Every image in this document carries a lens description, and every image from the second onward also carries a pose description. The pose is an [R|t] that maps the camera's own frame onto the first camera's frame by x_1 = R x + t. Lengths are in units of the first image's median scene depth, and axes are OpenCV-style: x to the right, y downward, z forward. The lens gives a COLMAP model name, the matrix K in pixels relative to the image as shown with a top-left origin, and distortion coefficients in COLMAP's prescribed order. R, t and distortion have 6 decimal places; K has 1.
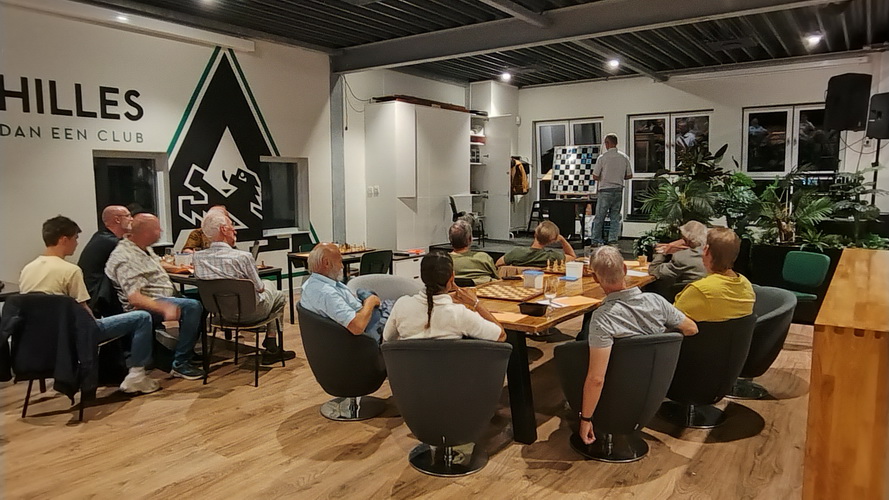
lens RADIAL K [[596.0, 0, 446.0], [0, 596.0, 250.7], [0, 0, 1]] dist [-0.024679, 0.007129]
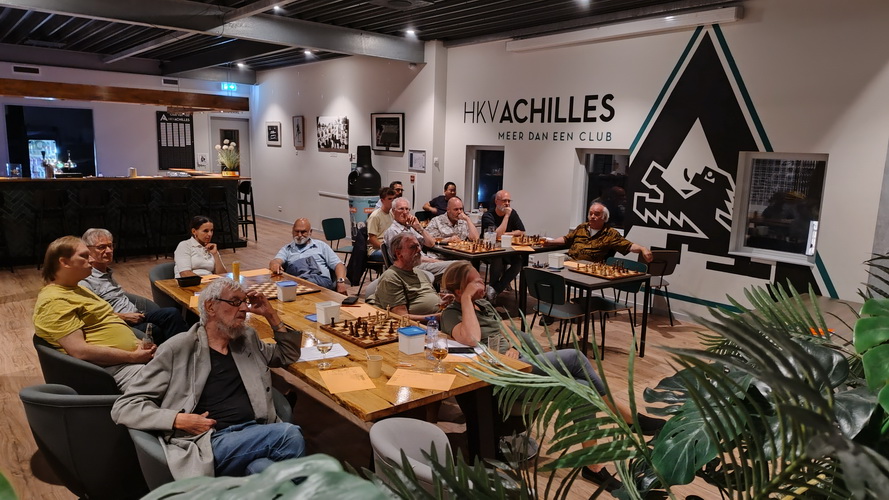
lens RADIAL K [[616.2, 0, 439.5], [0, 616.2, 246.0], [0, 0, 1]] dist [0.031572, 0.006233]
pose [[-0.252444, 0.142135, -0.957115, 0.650274], [-0.144578, 0.972508, 0.182554, -0.144404], [0.956749, 0.184463, -0.224954, 0.915697]]
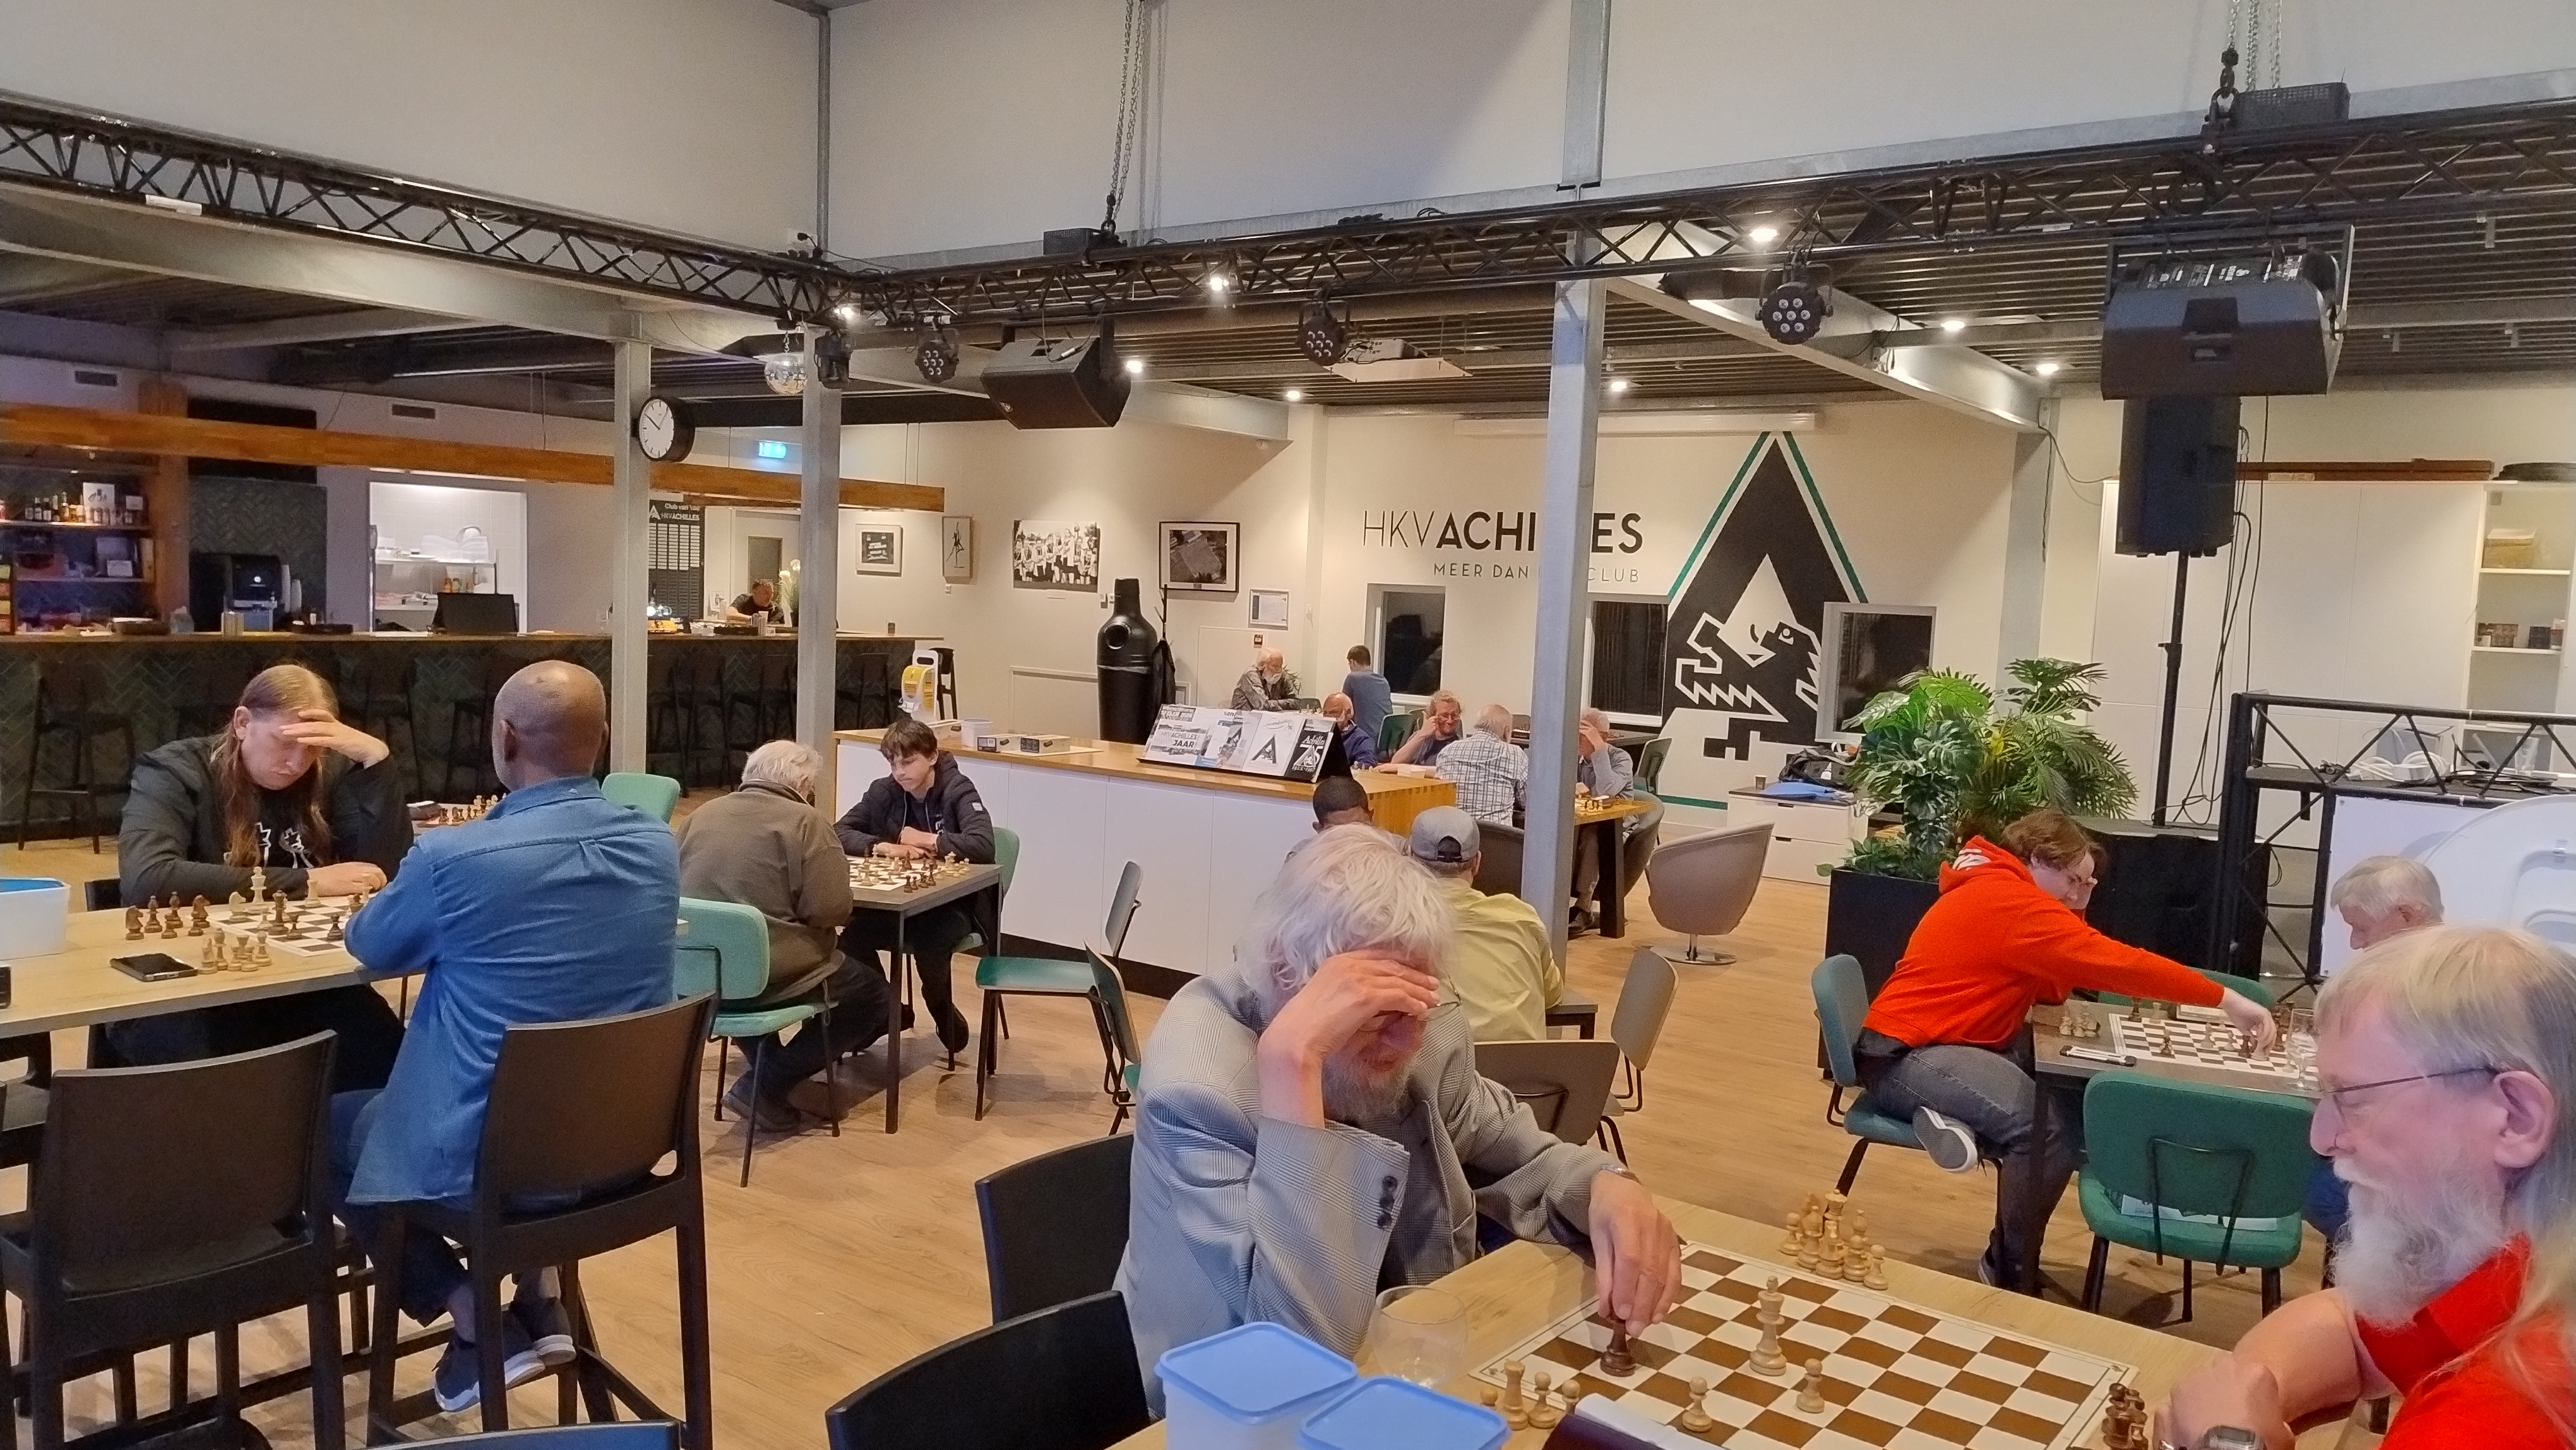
lens RADIAL K [[1785.8, 0, 1308.1], [0, 1785.8, 724.3], [0, 0, 1]] dist [0.031572, 0.006233]
pose [[0.011034, 0.071529, -0.997377, 1.590659], [-0.162858, 0.984249, 0.068786, -0.087936], [0.986588, 0.161672, 0.022509, 0.530336]]
